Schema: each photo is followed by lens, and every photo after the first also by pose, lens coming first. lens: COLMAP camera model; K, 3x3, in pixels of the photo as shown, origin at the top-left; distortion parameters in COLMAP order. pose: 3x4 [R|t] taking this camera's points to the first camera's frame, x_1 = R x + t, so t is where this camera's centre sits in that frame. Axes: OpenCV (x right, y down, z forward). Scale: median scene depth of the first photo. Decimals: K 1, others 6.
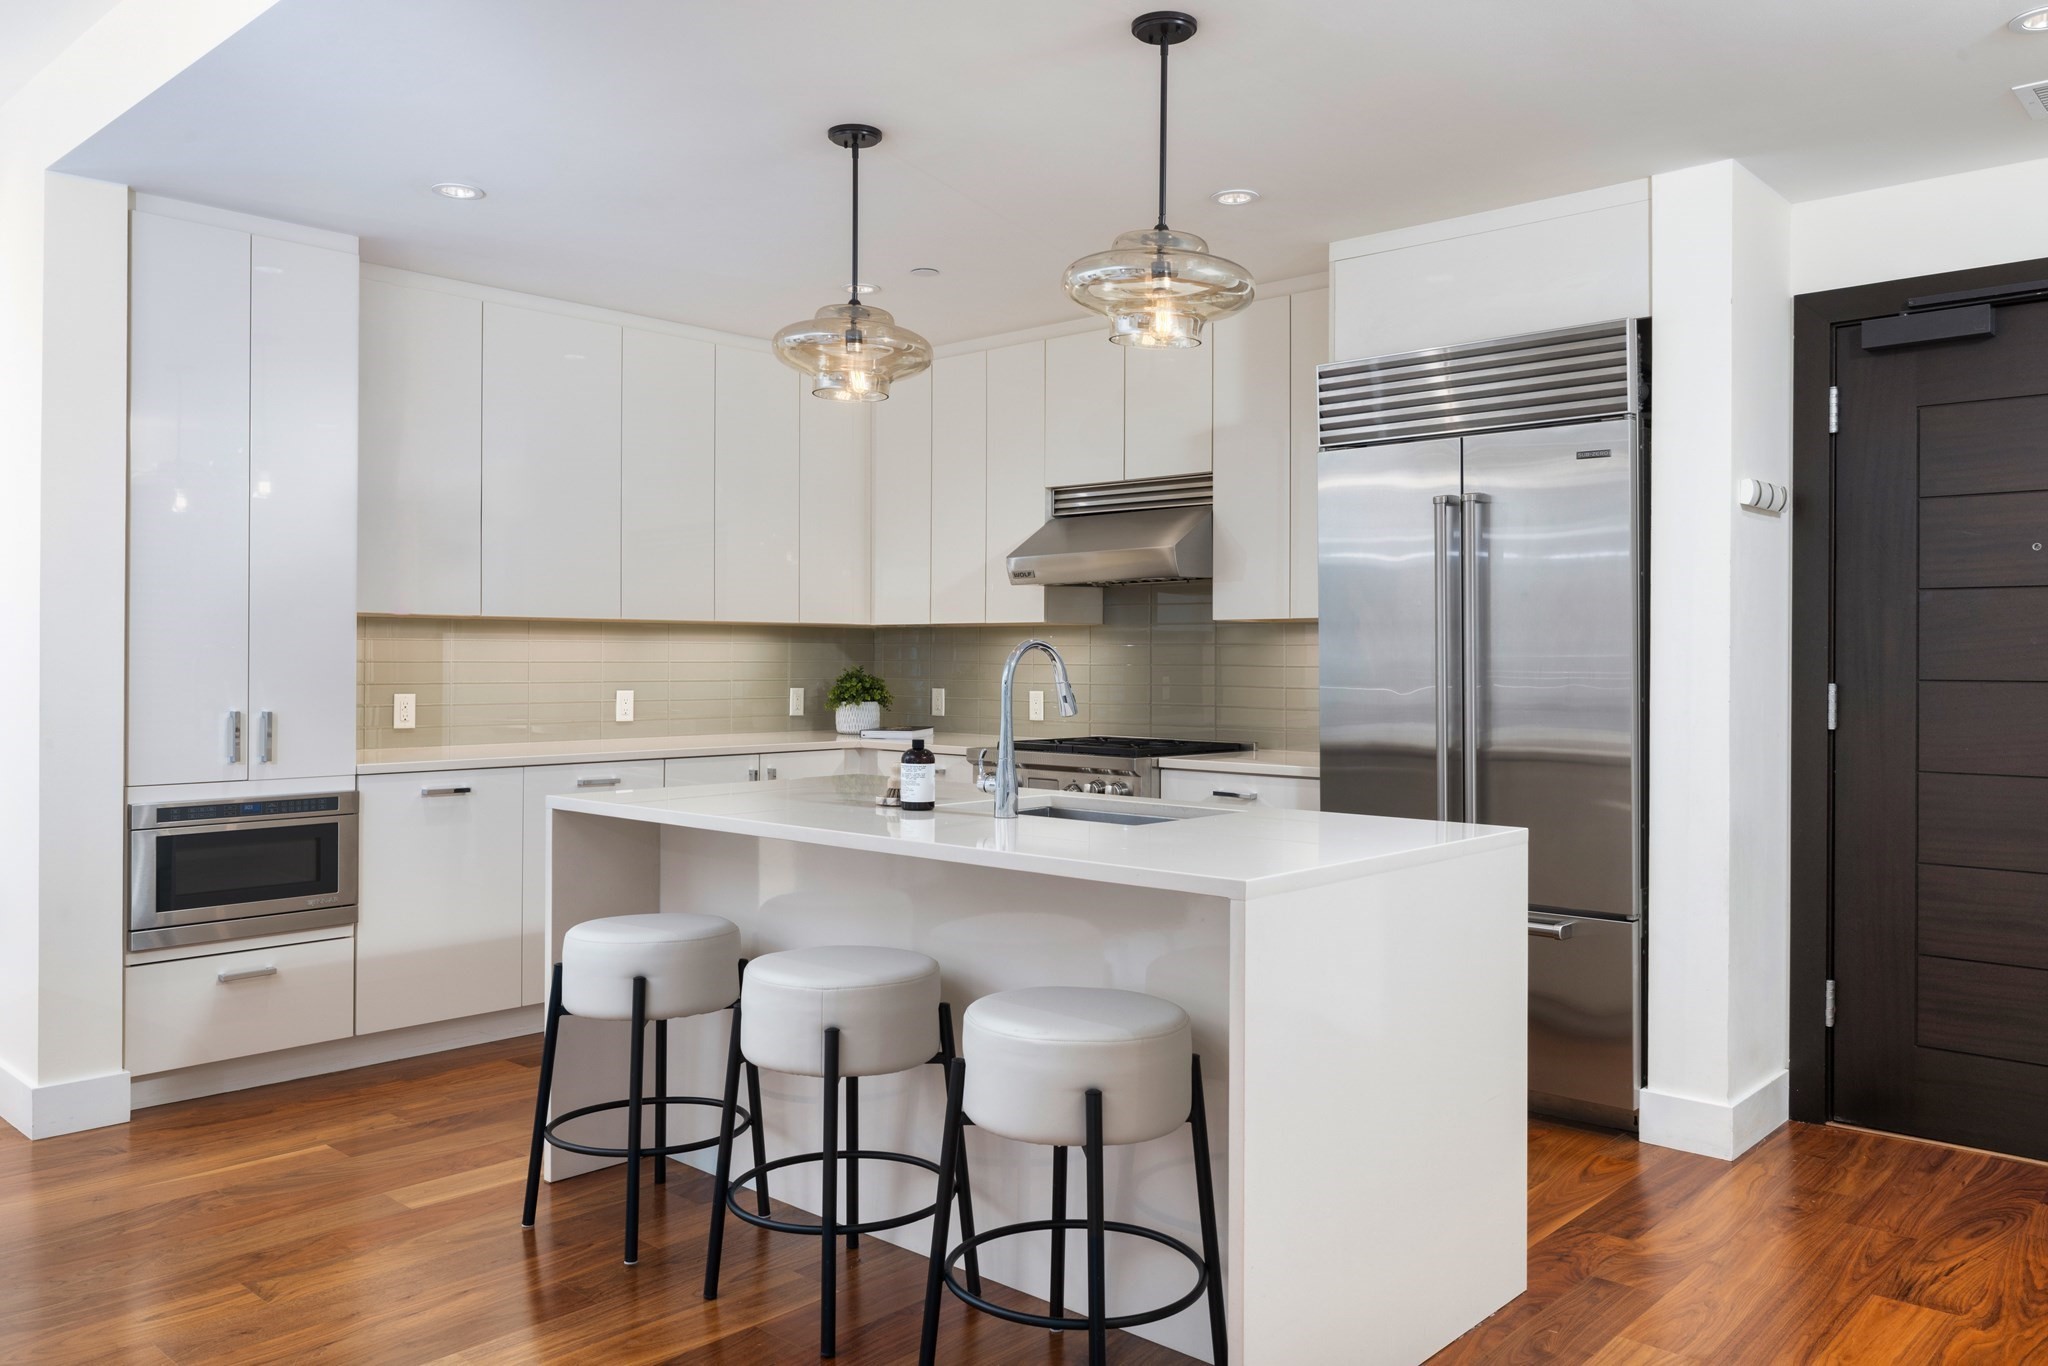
lens RADIAL K [[1500.7, 0, 1013.4], [0, 1500.7, 650.1], [0, 0, 1]] dist [-0.005282, 0.000868]
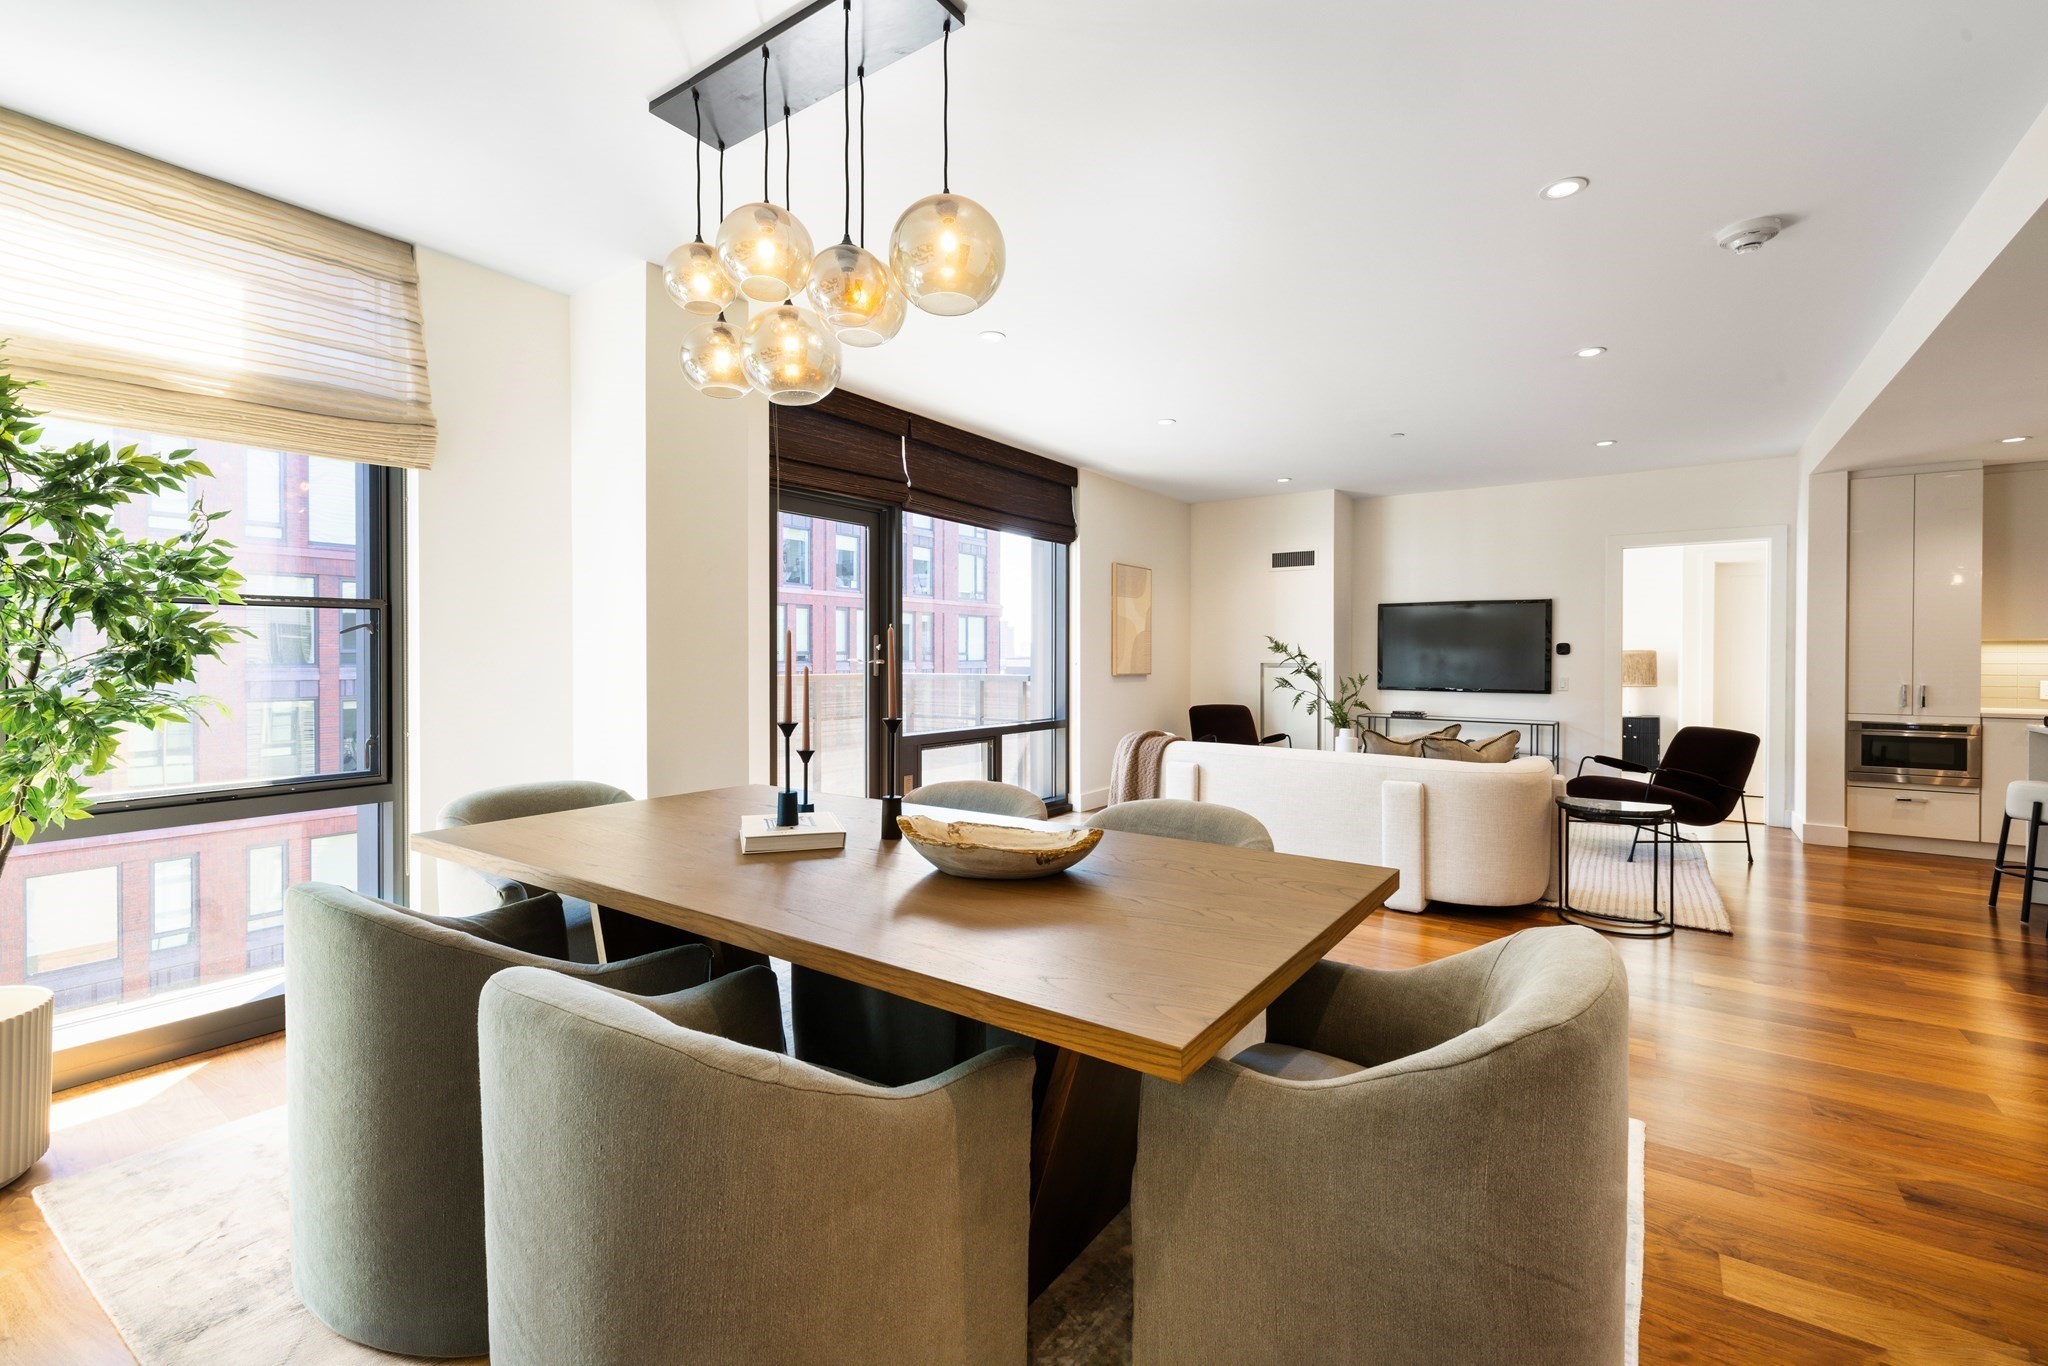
lens RADIAL K [[895.2, 0, 1026.7], [0, 895.2, 667.1], [0, 0, 1]] dist [0.003285, 0.000794]
pose [[0.139235, 0.006518, -0.990238, 0.697570], [0.004782, 0.999962, 0.007255, -0.003790], [0.990248, -0.005746, 0.139199, -0.566381]]
